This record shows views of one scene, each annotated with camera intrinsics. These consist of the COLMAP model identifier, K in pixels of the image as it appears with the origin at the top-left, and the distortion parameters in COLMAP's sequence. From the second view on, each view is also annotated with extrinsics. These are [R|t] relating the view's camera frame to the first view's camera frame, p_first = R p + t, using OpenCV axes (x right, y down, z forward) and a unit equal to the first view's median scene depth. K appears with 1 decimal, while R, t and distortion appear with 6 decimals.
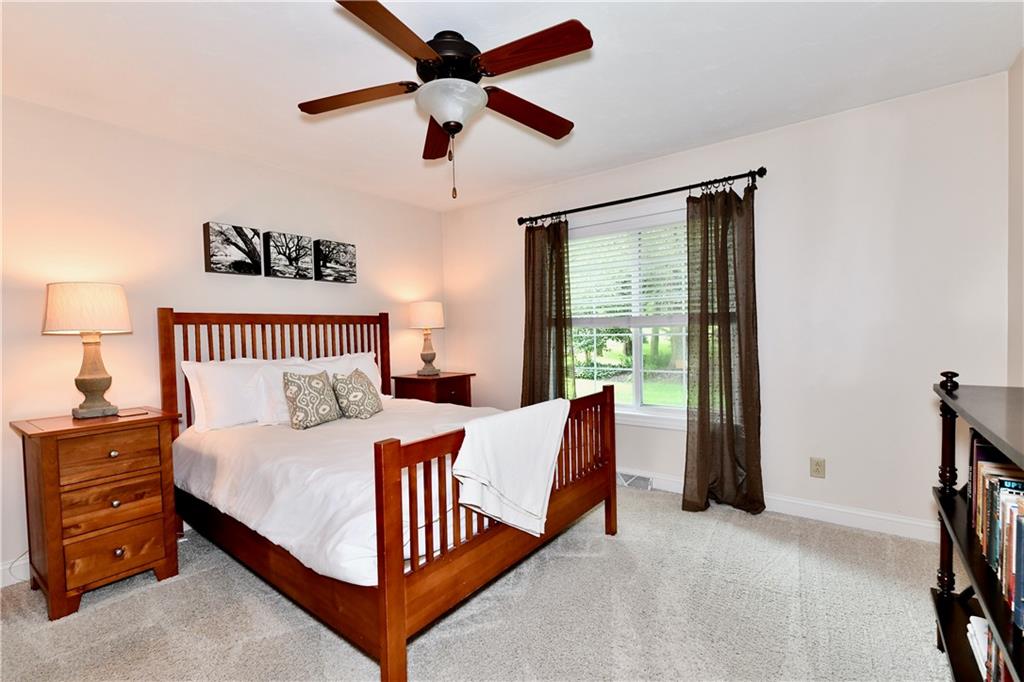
lens RADIAL K [[464.5, 0, 513.9], [0, 464.5, 343.9], [0, 0, 1]] dist [-0.001343, 0.000815]
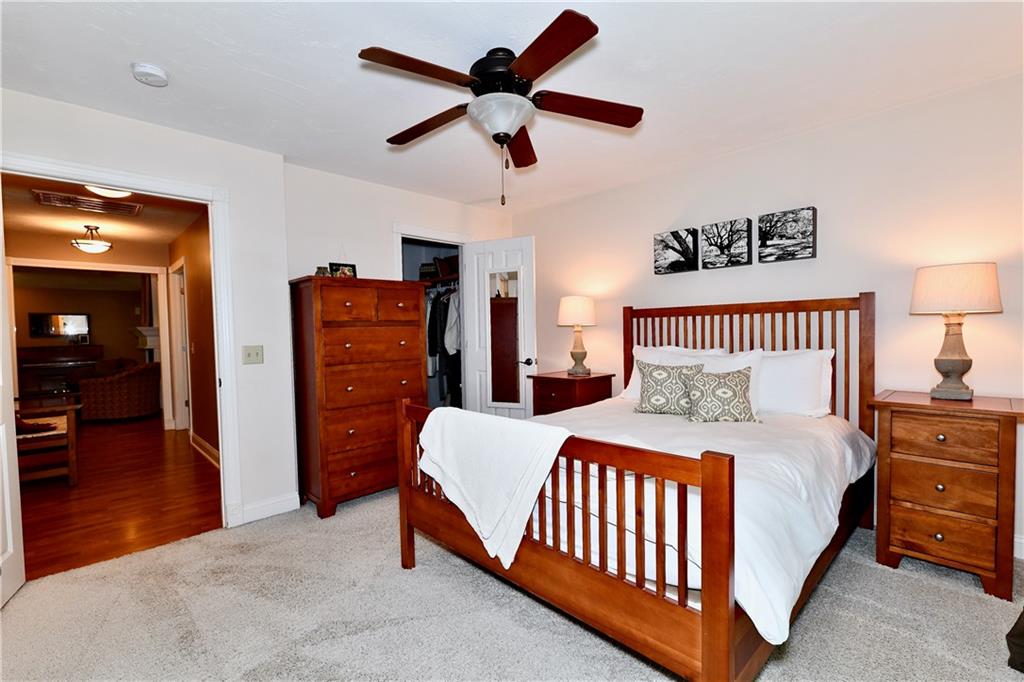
lens RADIAL K [[464.5, 0, 513.9], [0, 464.5, 342.6], [0, 0, 1]] dist [-0.001343, 0.000815]
pose [[-0.174488, 0.052484, -0.983260, 0.564704], [0.000057, 0.998579, 0.053292, -0.035755], [0.984659, 0.009243, -0.174243, 0.740235]]
